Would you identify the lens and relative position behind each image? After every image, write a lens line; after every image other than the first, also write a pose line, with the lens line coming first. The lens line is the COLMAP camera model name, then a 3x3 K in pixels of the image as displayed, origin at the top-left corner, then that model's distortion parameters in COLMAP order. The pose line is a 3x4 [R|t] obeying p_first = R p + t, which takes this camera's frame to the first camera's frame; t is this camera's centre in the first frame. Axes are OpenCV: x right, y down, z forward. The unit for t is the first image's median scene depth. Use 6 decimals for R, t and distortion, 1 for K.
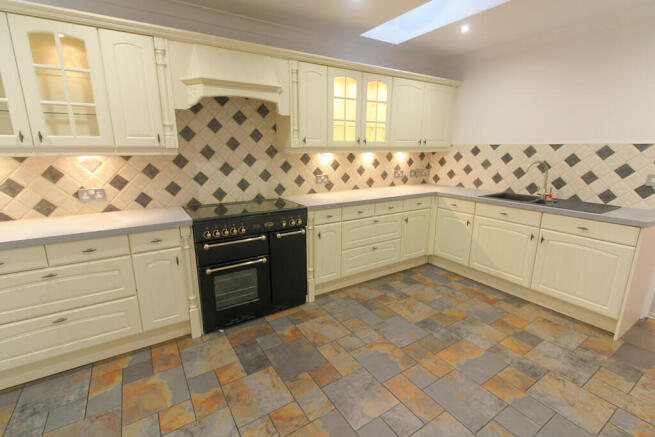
lens RADIAL K [[301.1, 0, 326.0], [0, 301.1, 217.2], [0, 0, 1]] dist [-0.000162, -0.002359]
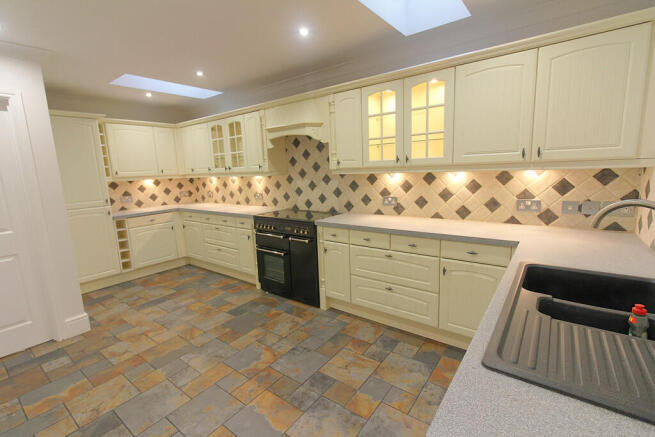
lens RADIAL K [[301.1, 0, 322.8], [0, 301.1, 217.4], [0, 0, 1]] dist [-0.000162, -0.002359]
pose [[0.339402, 0.135266, -0.930865, 0.881677], [-0.177622, 0.981019, 0.077791, -0.125091], [0.923719, 0.138940, 0.356986, 0.543912]]
